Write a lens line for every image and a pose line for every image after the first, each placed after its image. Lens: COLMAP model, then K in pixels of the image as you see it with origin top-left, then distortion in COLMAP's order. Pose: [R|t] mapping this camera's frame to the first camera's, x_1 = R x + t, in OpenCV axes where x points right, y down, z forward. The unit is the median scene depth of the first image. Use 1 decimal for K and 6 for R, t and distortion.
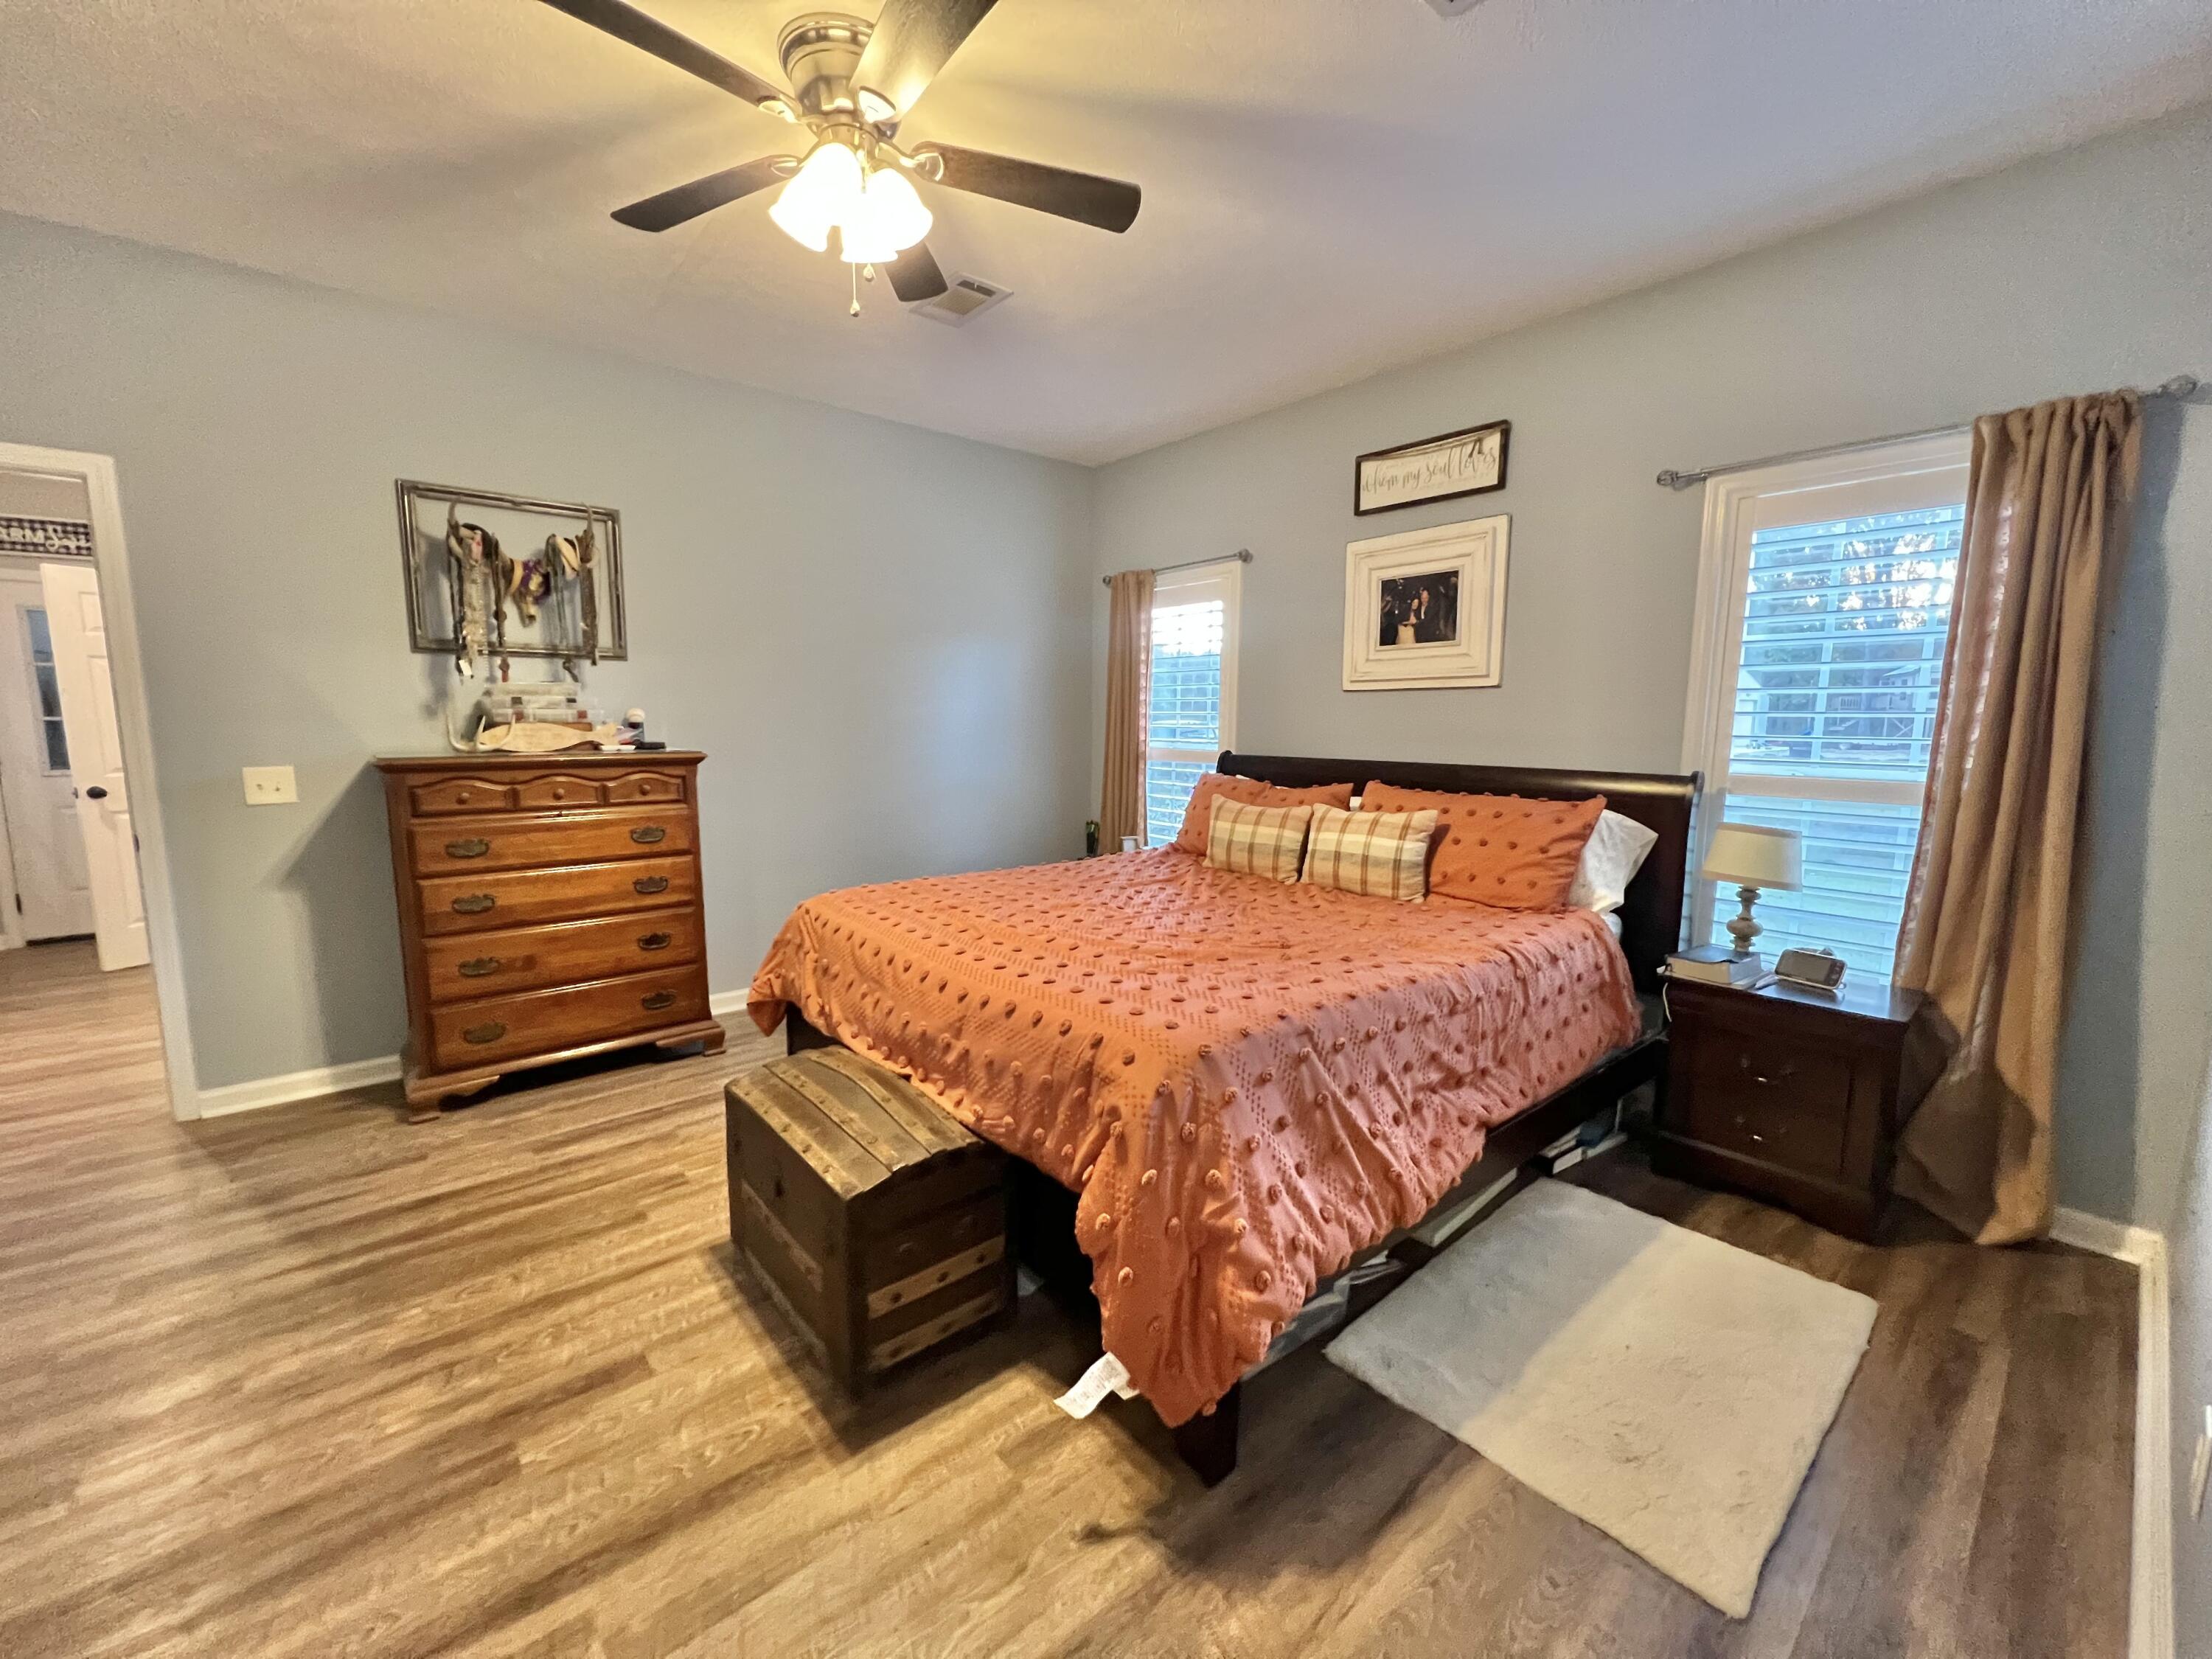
lens RADIAL K [[885.6, 0, 1102.6], [0, 885.6, 831.2], [0, 0, 1]] dist [-0.001427, 0.000560]
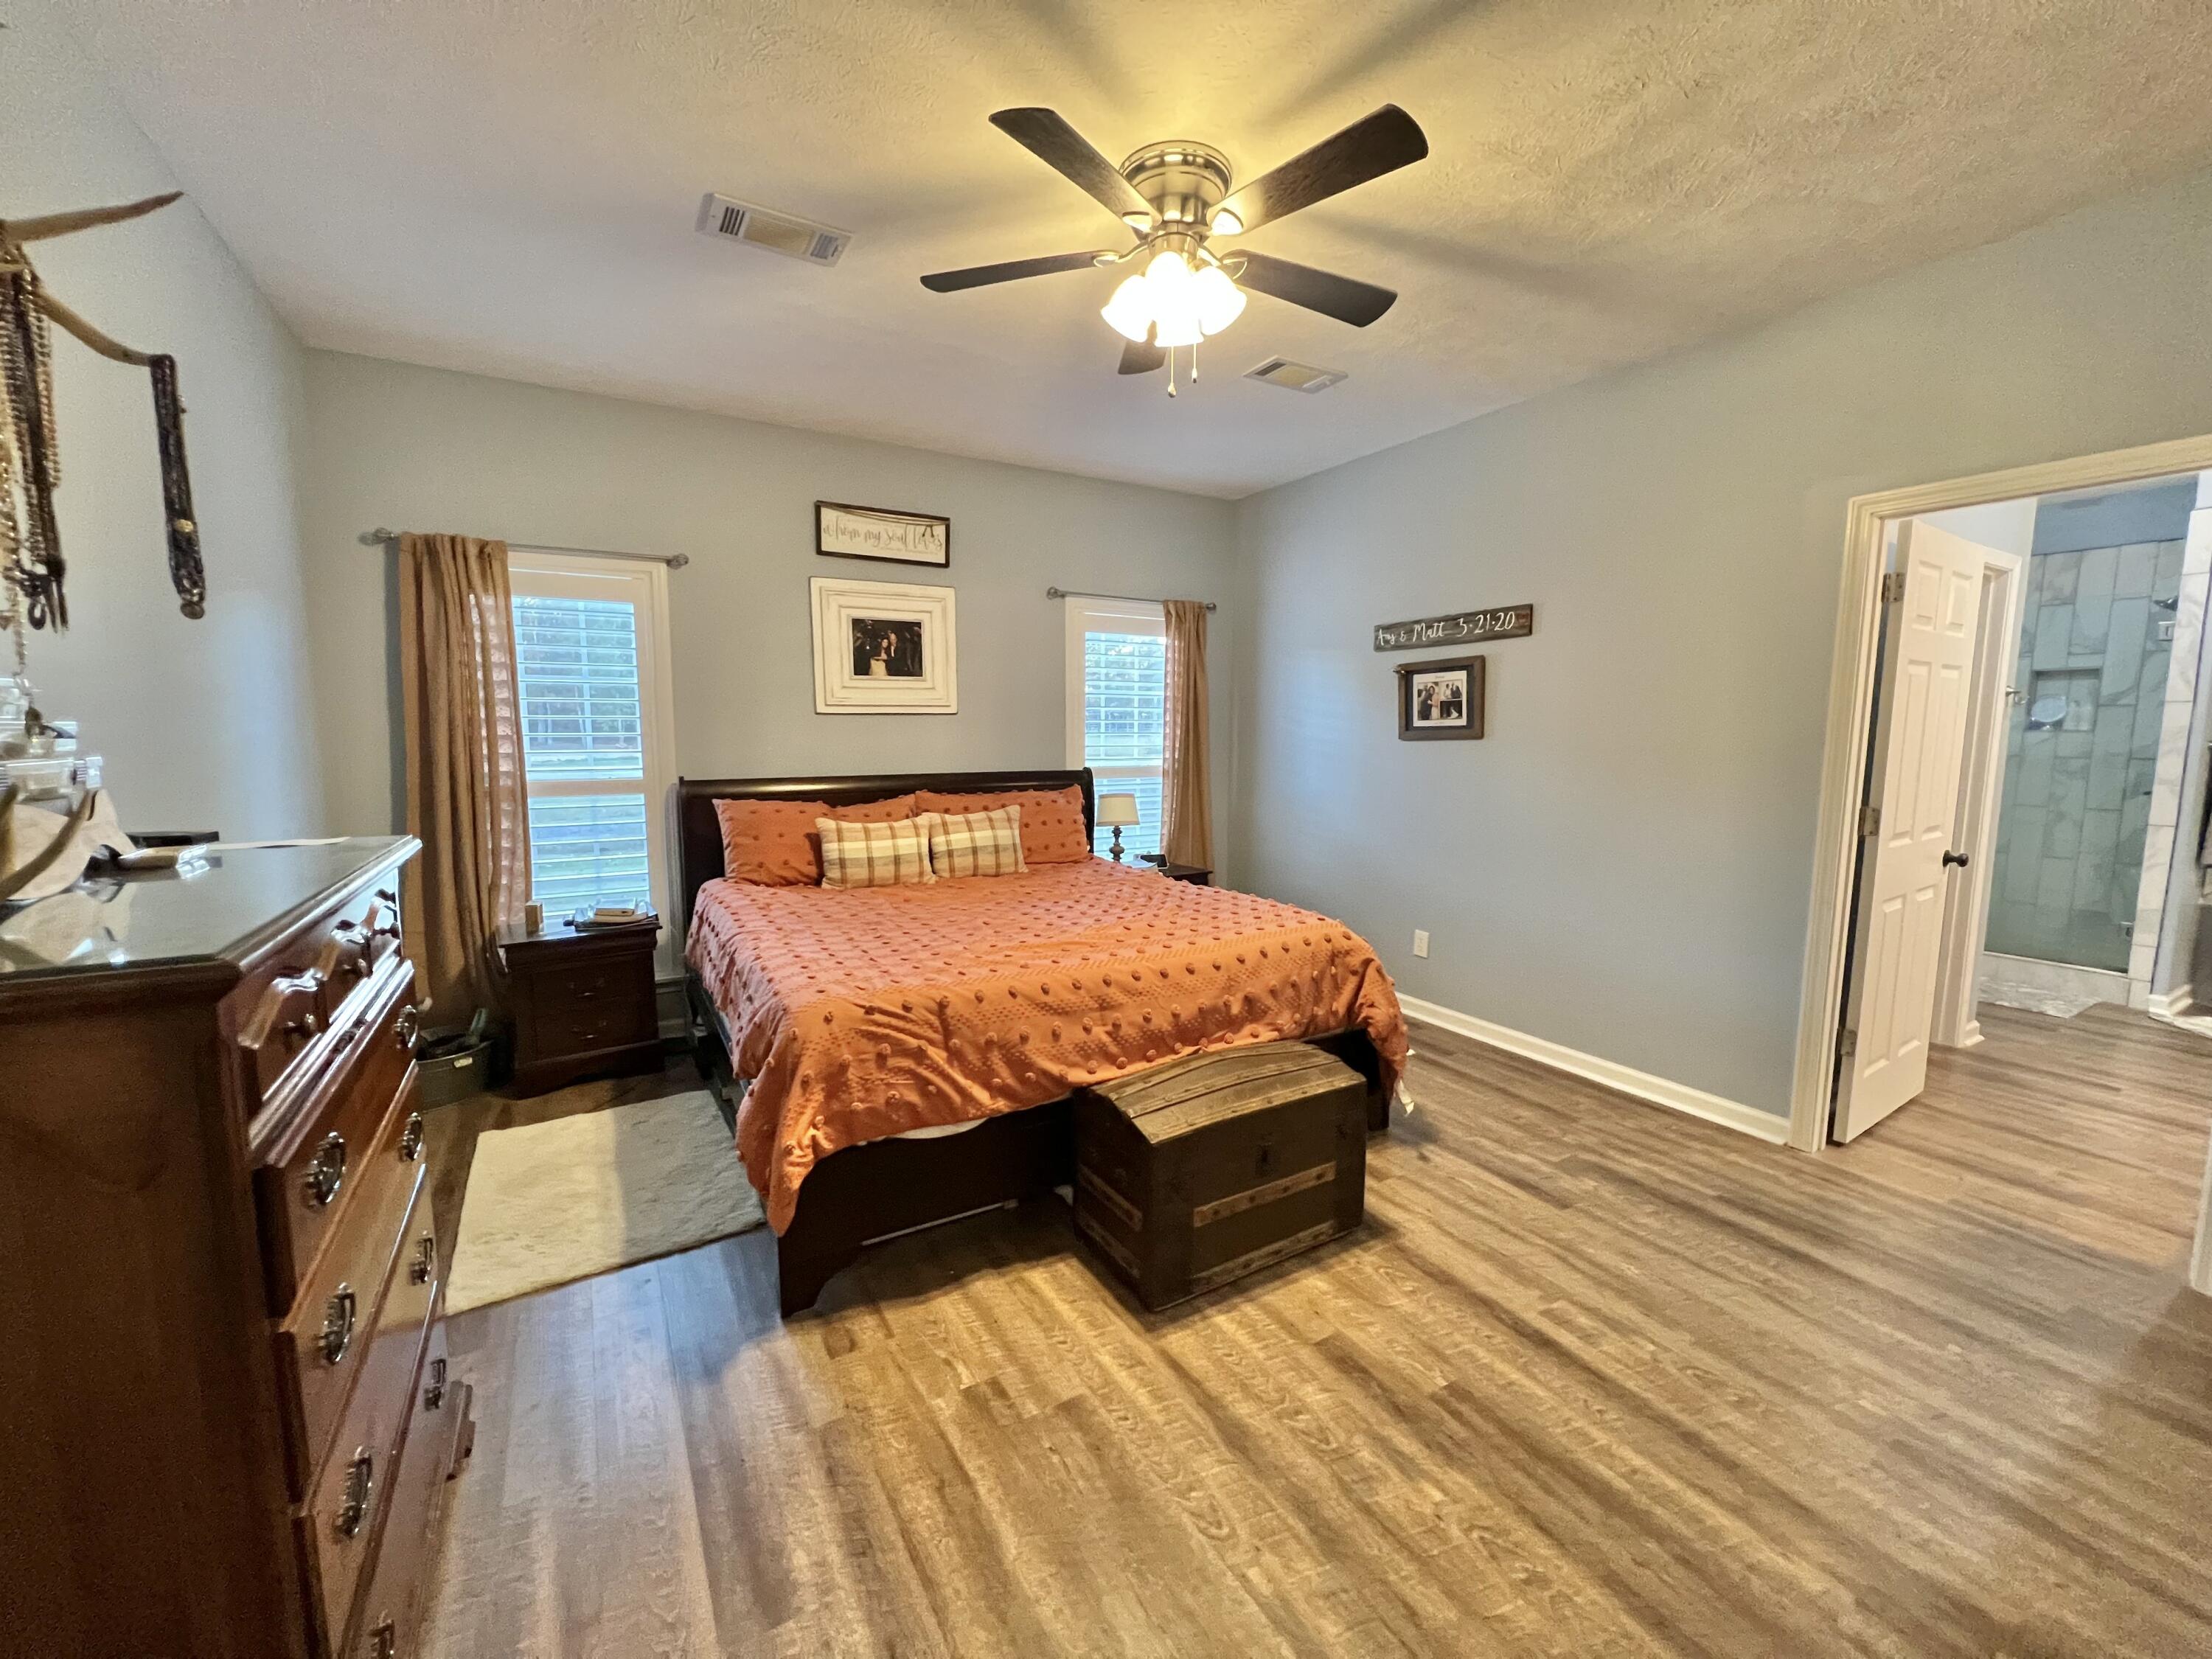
lens RADIAL K [[885.6, 0, 1112.8], [0, 885.6, 828.1], [0, 0, 1]] dist [-0.001427, 0.000560]
pose [[0.159950, -0.118887, 0.979940, -0.881753], [0.125488, 0.987116, 0.099275, -0.097322], [-0.979116, 0.107092, 0.172808, 0.562962]]
